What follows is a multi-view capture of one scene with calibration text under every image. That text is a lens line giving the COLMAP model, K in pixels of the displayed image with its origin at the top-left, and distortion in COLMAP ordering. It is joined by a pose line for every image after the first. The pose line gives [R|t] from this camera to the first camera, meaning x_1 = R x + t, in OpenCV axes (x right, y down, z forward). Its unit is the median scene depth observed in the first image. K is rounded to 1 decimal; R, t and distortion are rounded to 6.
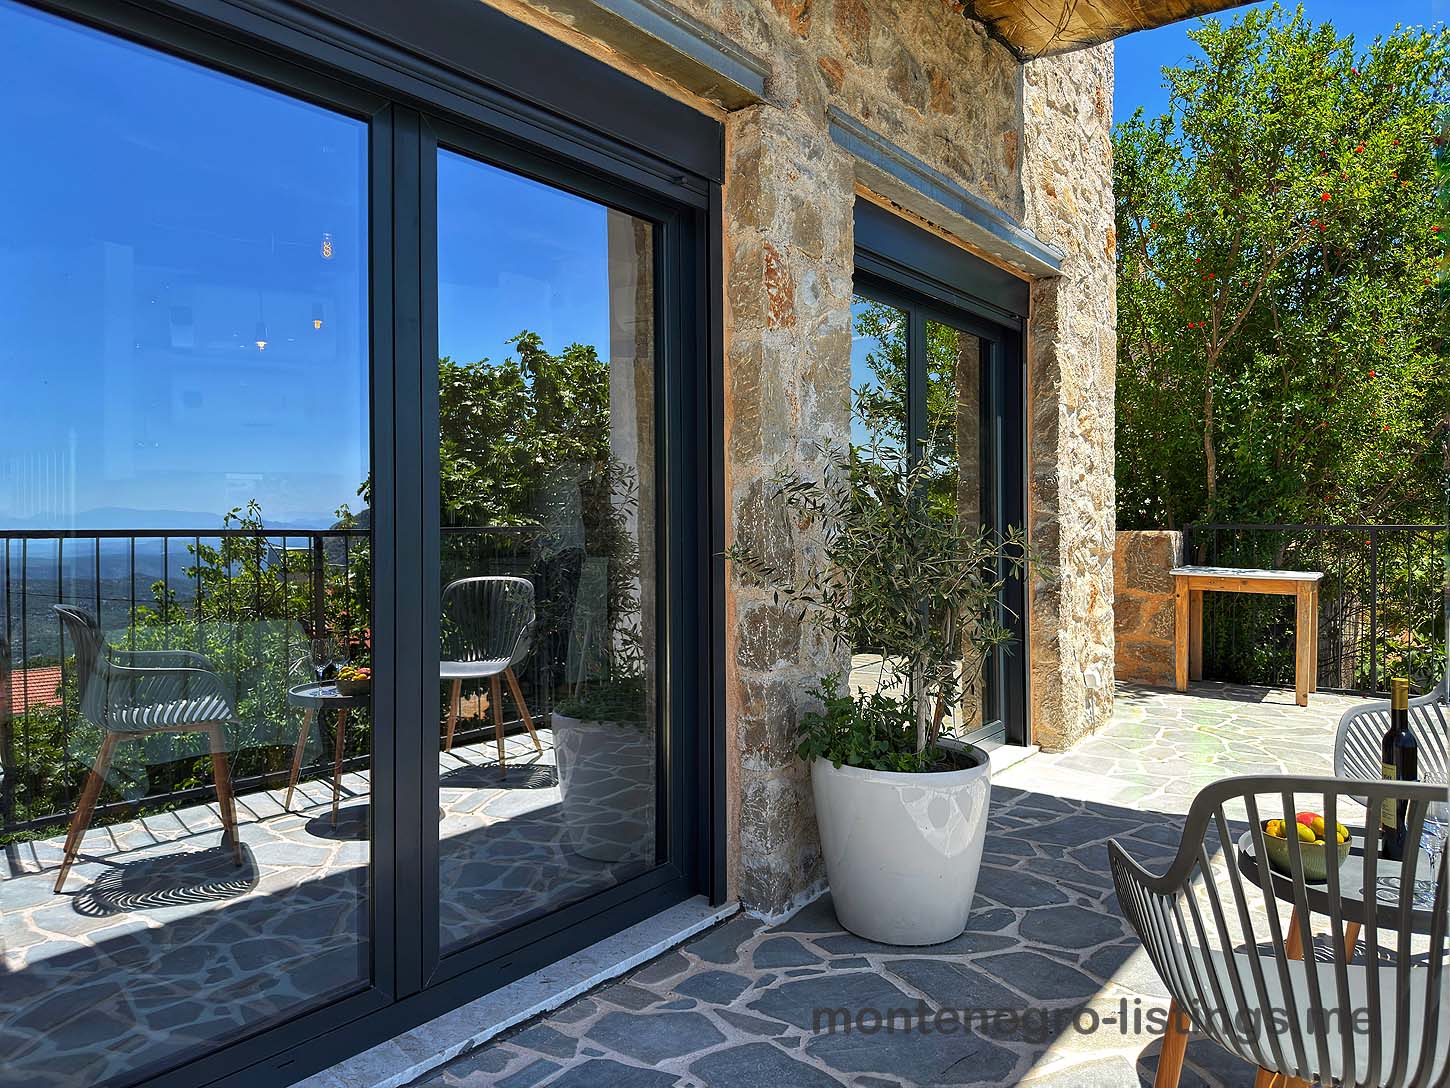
lens RADIAL K [[1029.1, 0, 717.7], [0, 1029.1, 511.9], [0, 0, 1]] dist [0.135376, -0.236295]
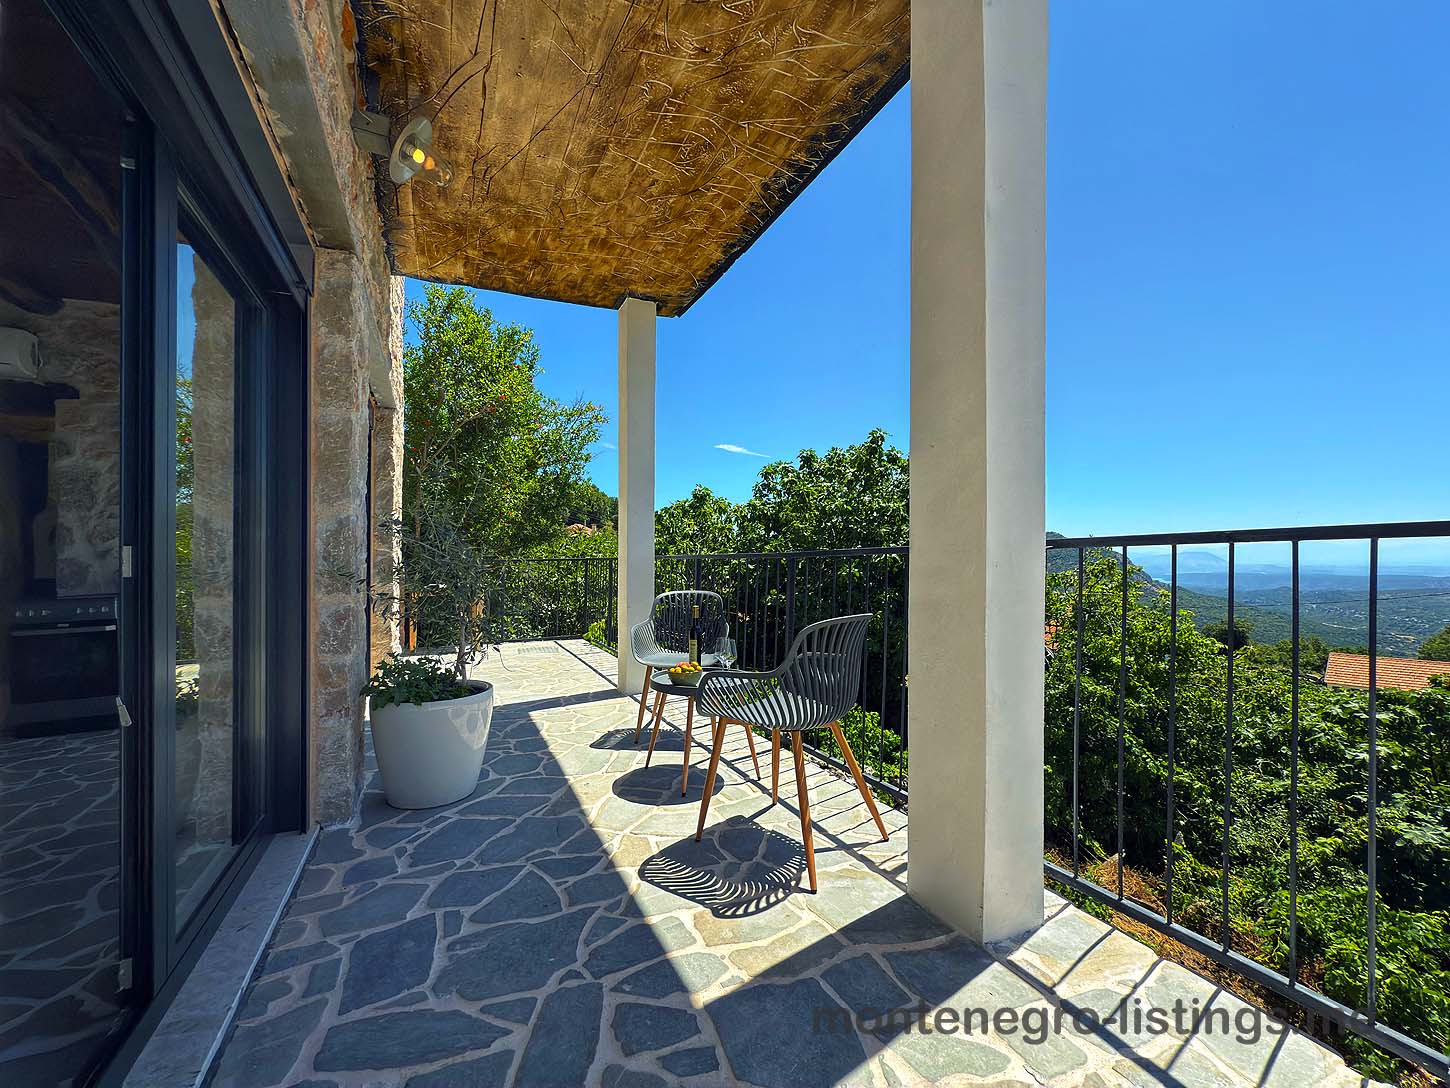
lens RADIAL K [[585.6, 0, 718.5], [0, 585.6, 560.6], [0, 0, 1]] dist [-0.003518, 0.000003]
pose [[0.462187, 0.000208, 0.886783, -0.408779], [-0.006825, 0.999971, 0.003323, 0.020408], [-0.886756, -0.007588, 0.462175, 0.178029]]
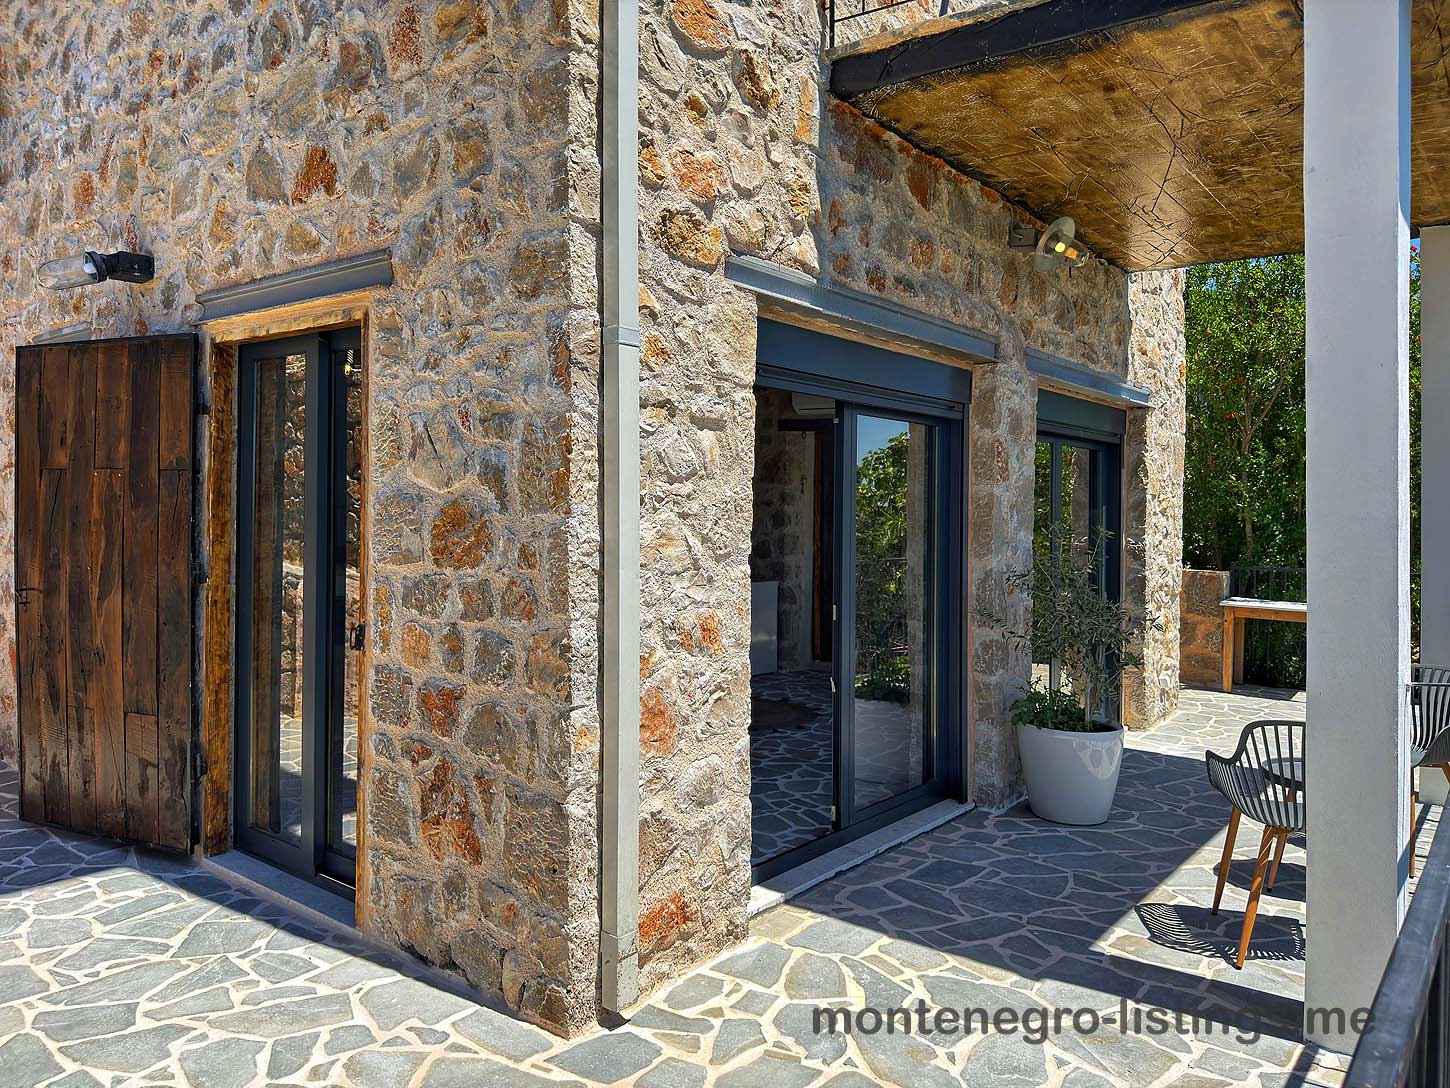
lens RADIAL K [[1023.7, 0, 689.8], [0, 1023.7, 523.7], [0, 0, 1]] dist [0.157975, -0.240186]
pose [[0.998584, 0.010842, -0.052081, -0.371174], [-0.009805, 0.999750, 0.020119, -0.134292], [0.052286, -0.019579, 0.998440, -0.786667]]
